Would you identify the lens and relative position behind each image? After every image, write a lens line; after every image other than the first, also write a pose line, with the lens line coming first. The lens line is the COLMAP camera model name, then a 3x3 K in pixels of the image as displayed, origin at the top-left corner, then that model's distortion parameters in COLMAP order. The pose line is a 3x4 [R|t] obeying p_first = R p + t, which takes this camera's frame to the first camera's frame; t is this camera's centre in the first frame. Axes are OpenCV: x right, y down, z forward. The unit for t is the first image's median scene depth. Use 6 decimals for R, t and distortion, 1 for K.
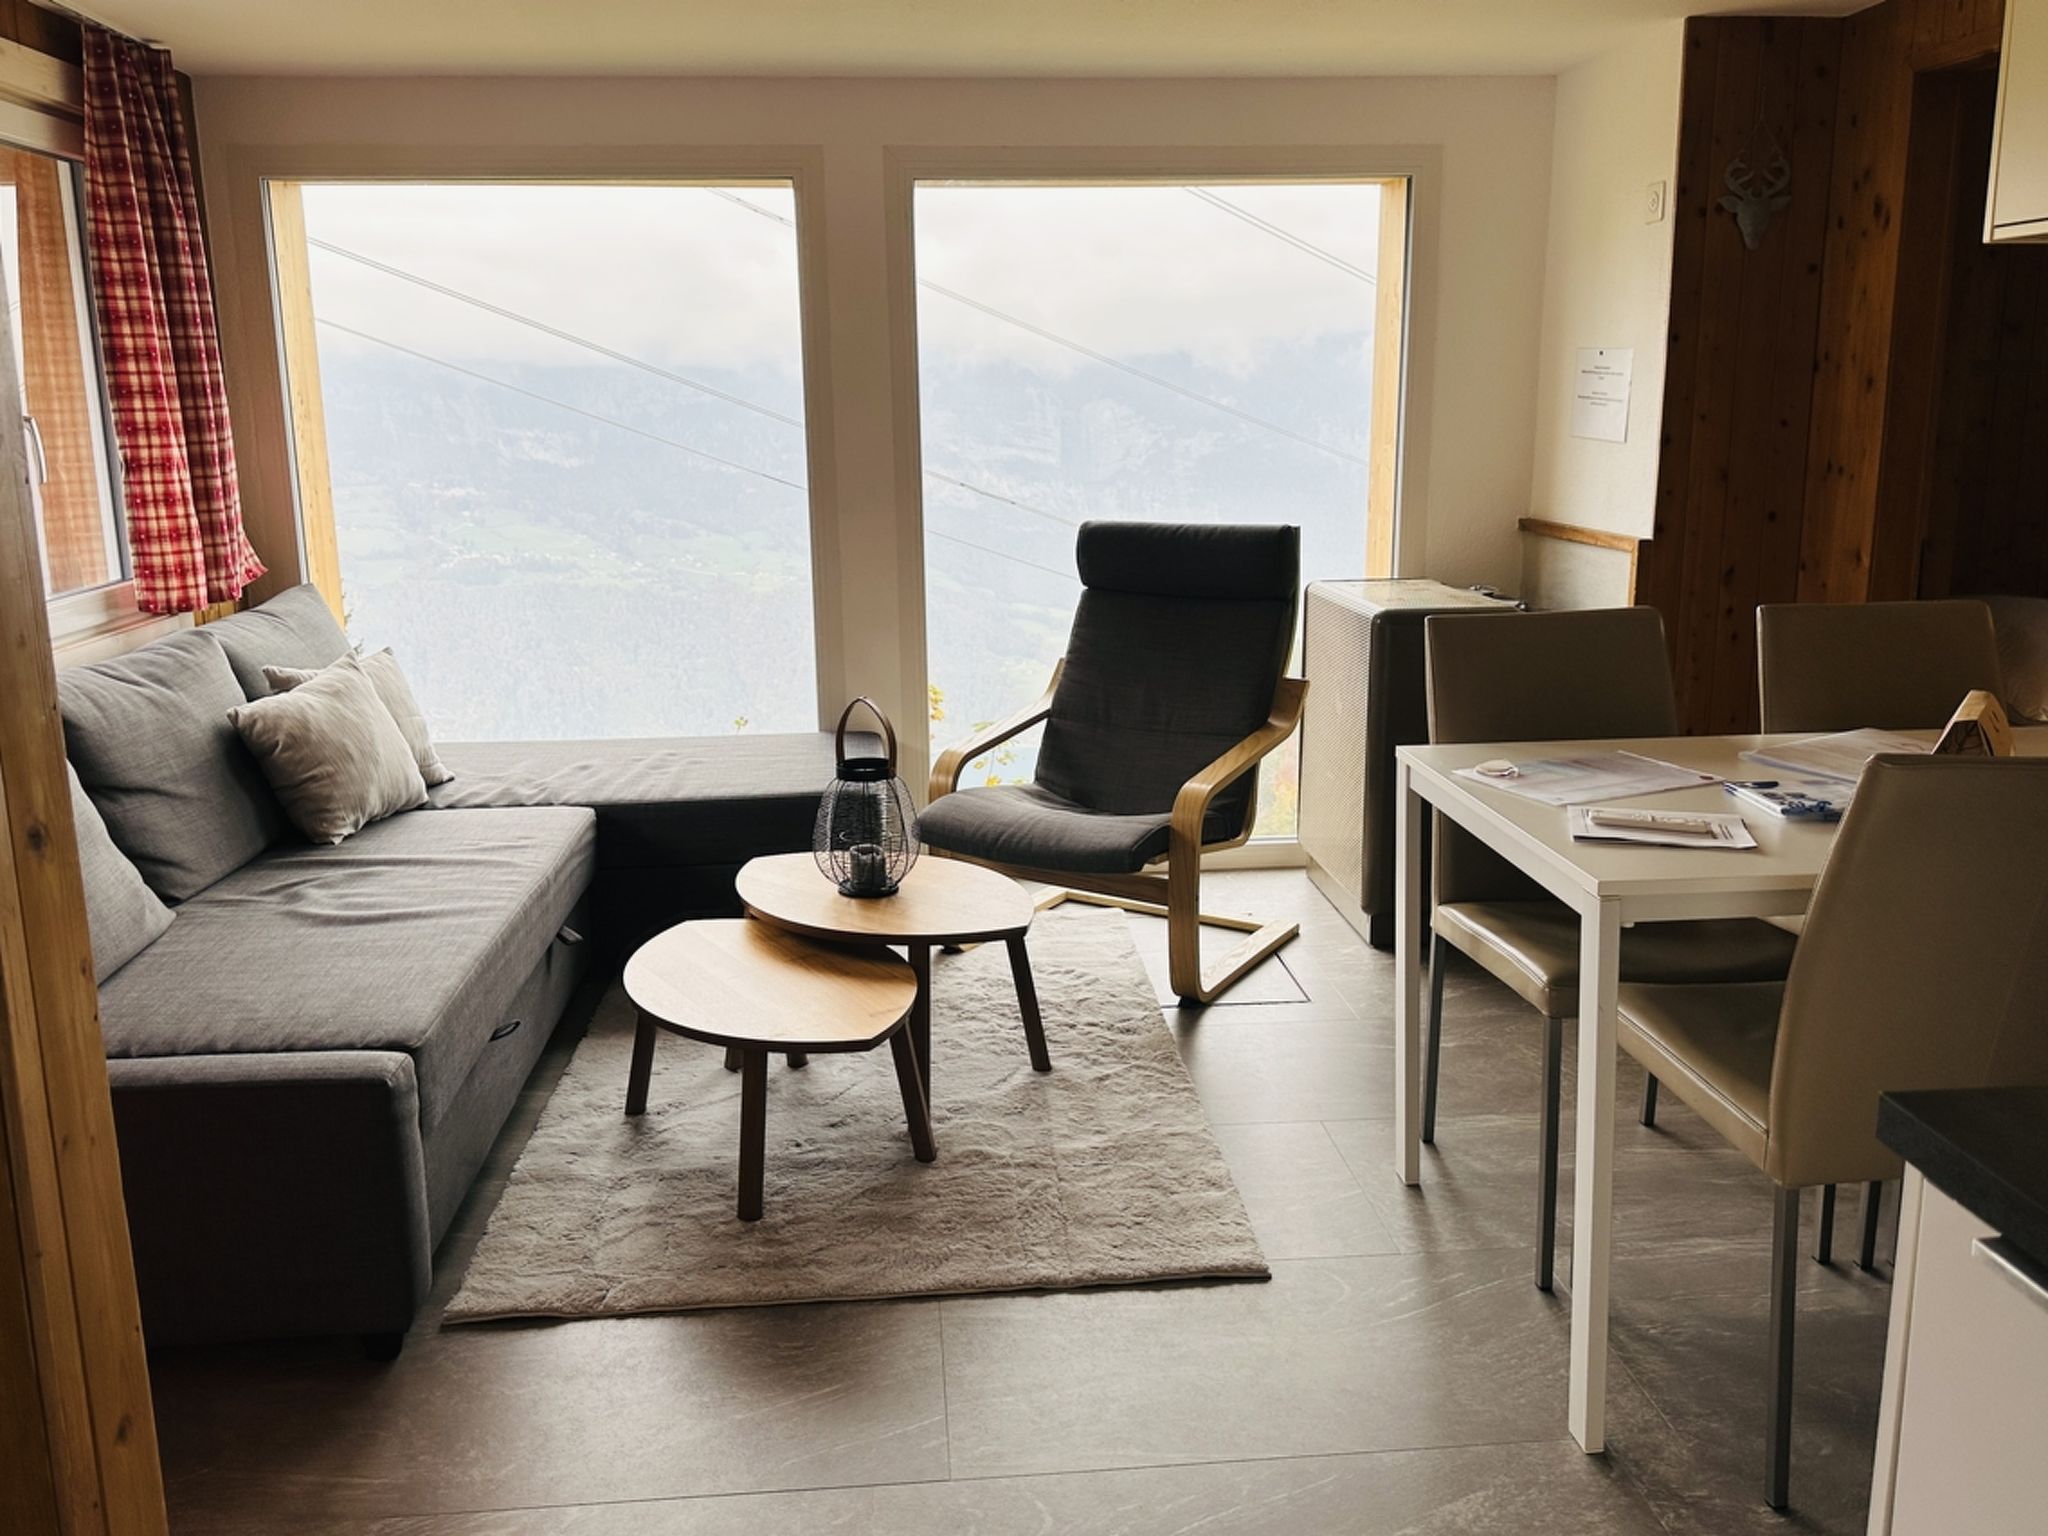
lens RADIAL K [[1716.5, 0, 1024.0], [0, 1716.5, 768.0], [0, 0, 1]] dist [0.156817, 0.000203]
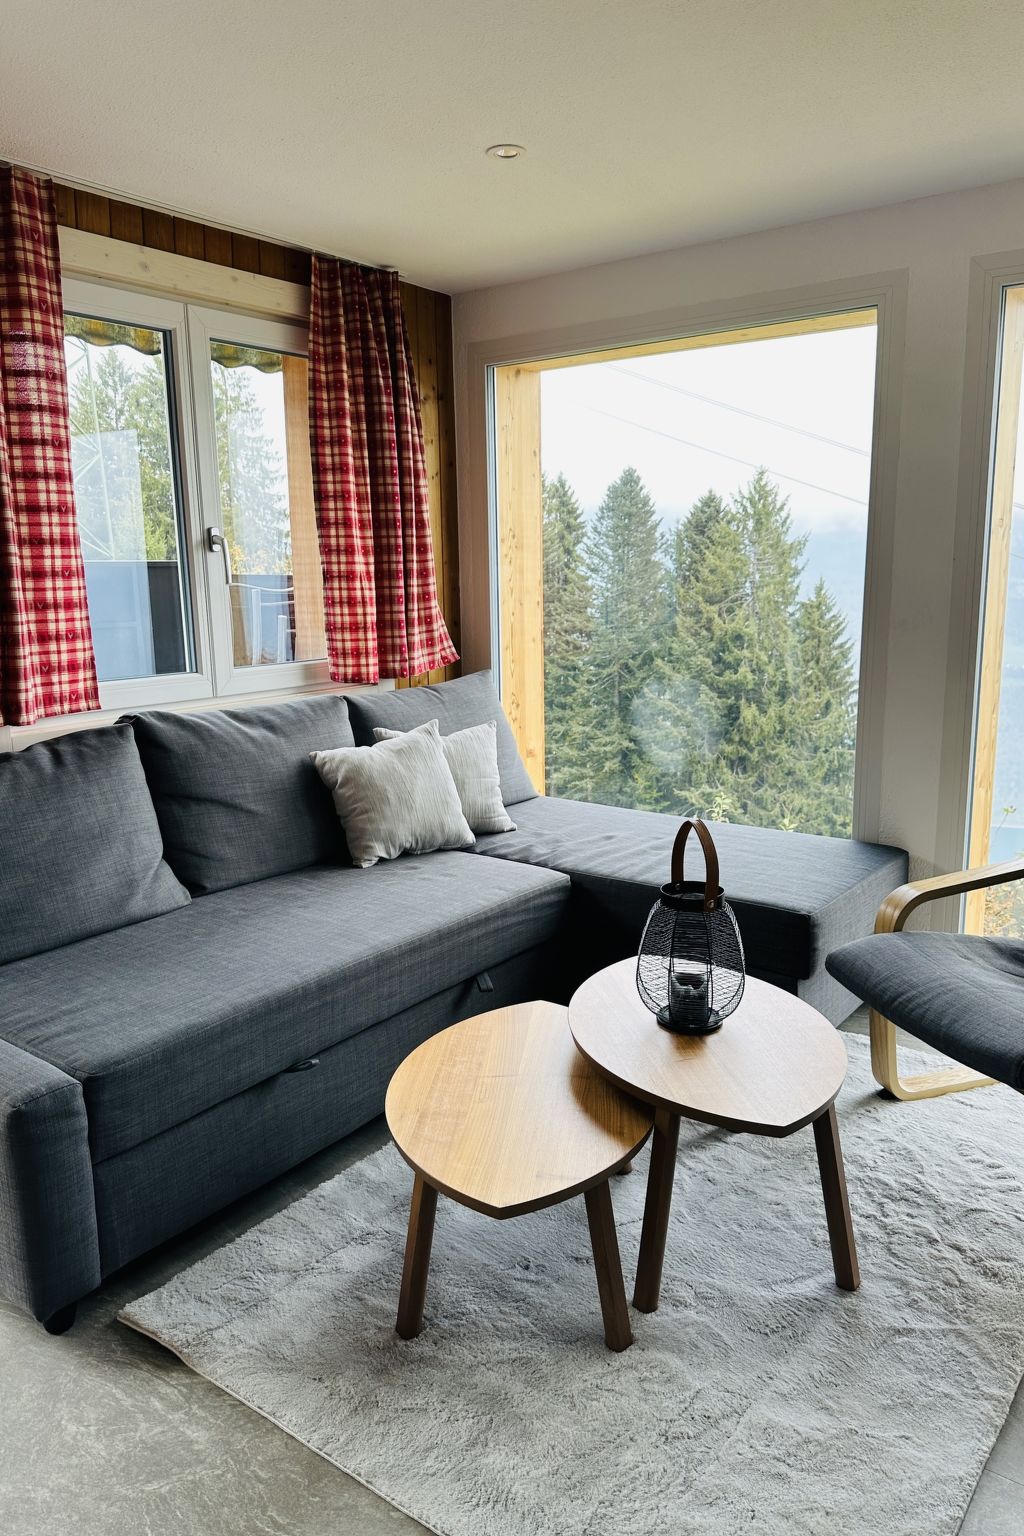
lens RADIAL K [[1080.7, 0, 512.5], [0, 1080.7, 814.7], [0, 0, 1]] dist [0.181689, -0.276154]
pose [[0.750815, 0.161337, -0.640506, 0.192006], [-0.151490, 0.985922, 0.070764, -0.066168], [0.642906, 0.043900, 0.764686, 0.438371]]
